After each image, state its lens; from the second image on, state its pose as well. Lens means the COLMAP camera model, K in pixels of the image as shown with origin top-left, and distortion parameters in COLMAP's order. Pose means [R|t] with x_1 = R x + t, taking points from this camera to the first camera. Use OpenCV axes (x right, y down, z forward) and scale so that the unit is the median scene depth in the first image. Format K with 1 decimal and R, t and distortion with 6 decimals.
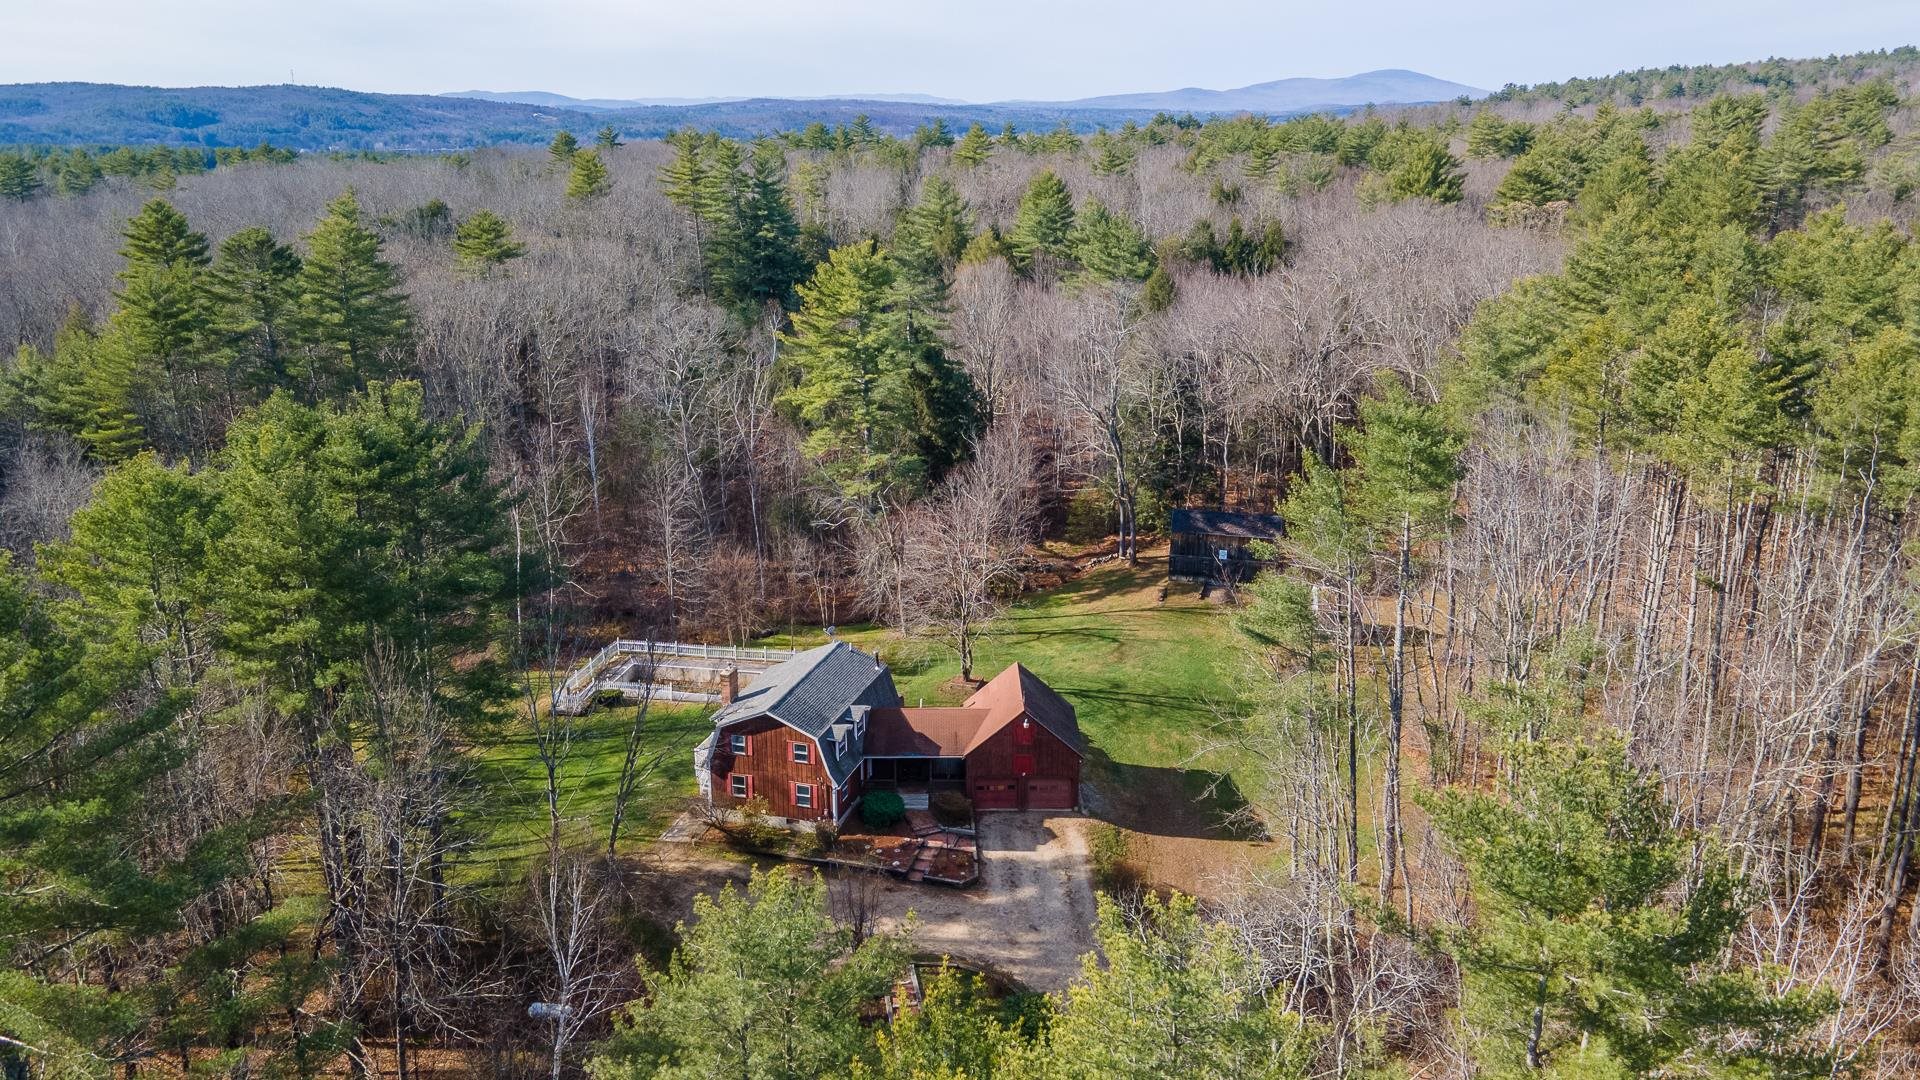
lens RADIAL K [[1408.4, 0, 960.0], [0, 1408.4, 540.0], [0, 0, 1]] dist [0.046479, 0.003045]
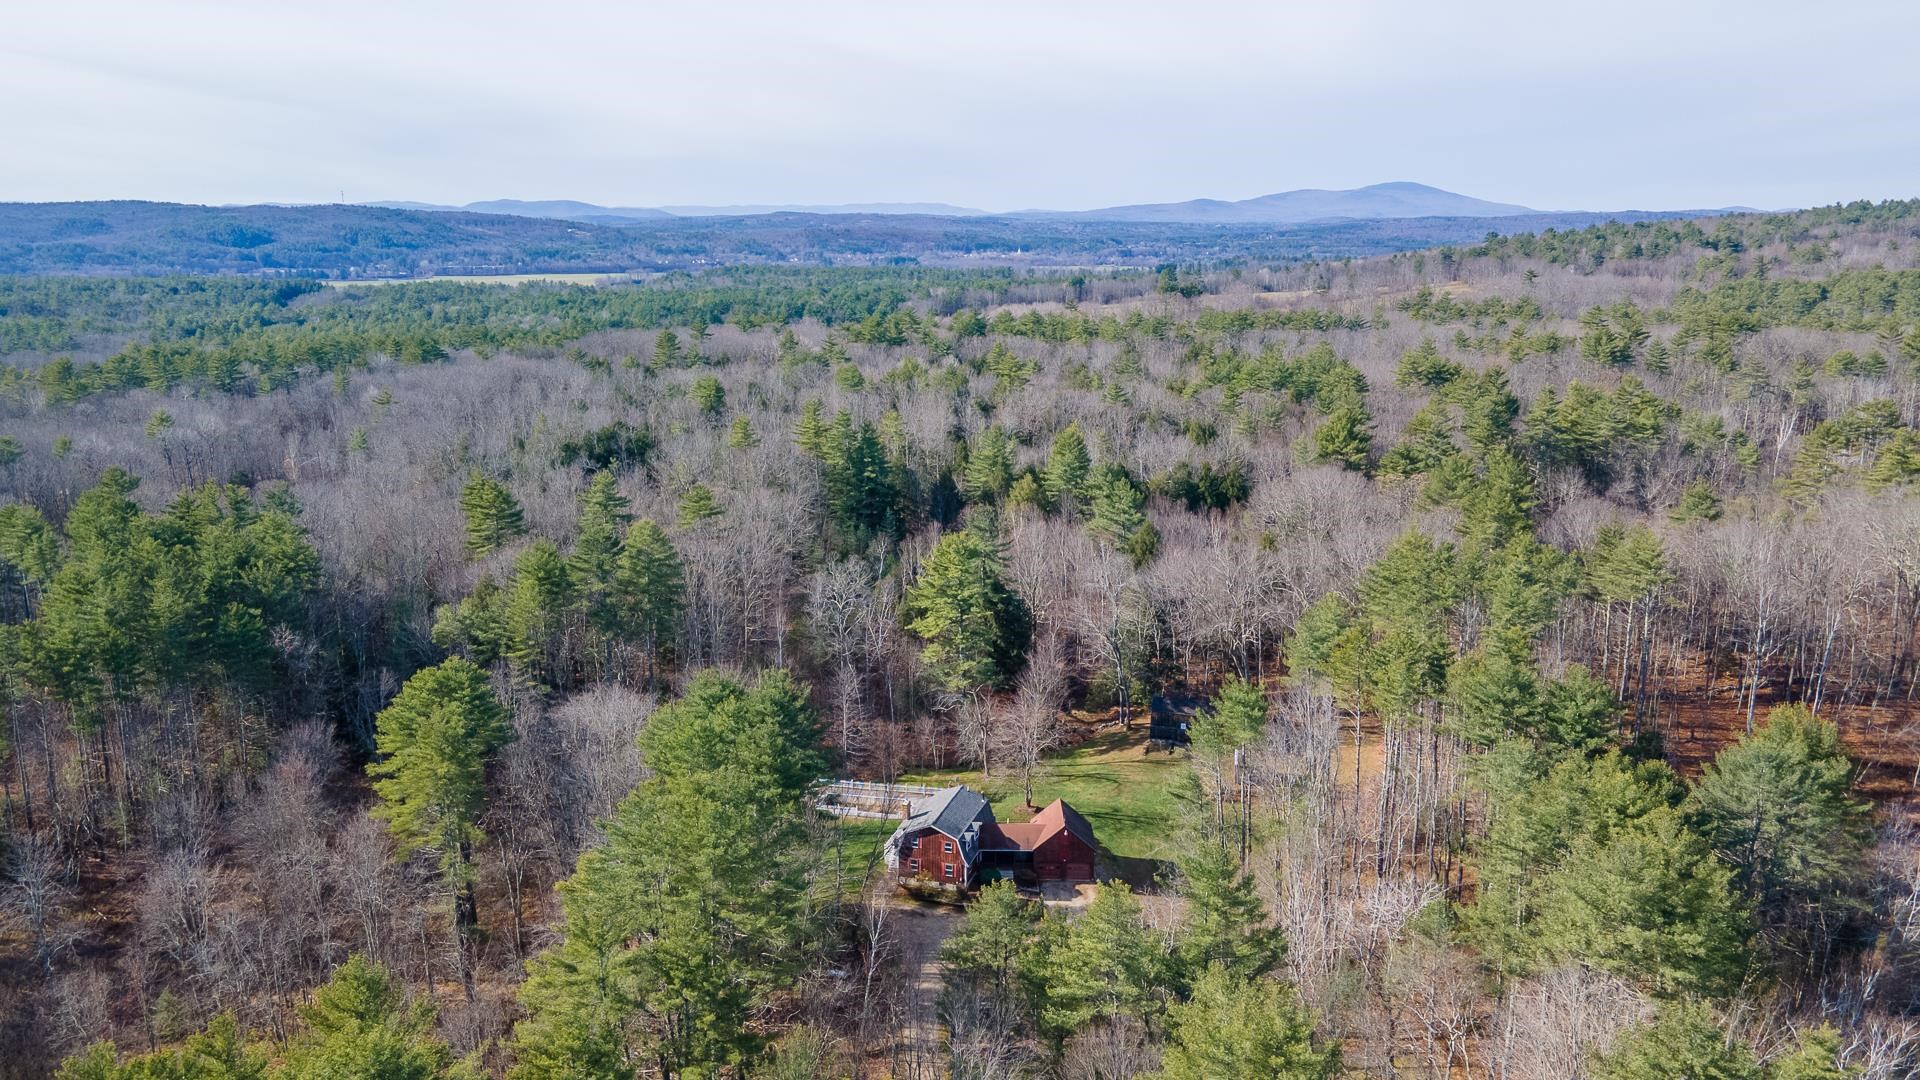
lens RADIAL K [[1408.4, 0, 960.0], [0, 1408.4, 540.0], [0, 0, 1]] dist [0.046479, 0.003045]
pose [[0.999931, 0.006183, -0.009978, -0.053634], [-0.006867, 0.997515, -0.070124, -0.086969], [0.009520, 0.070188, 0.997488, -0.623285]]
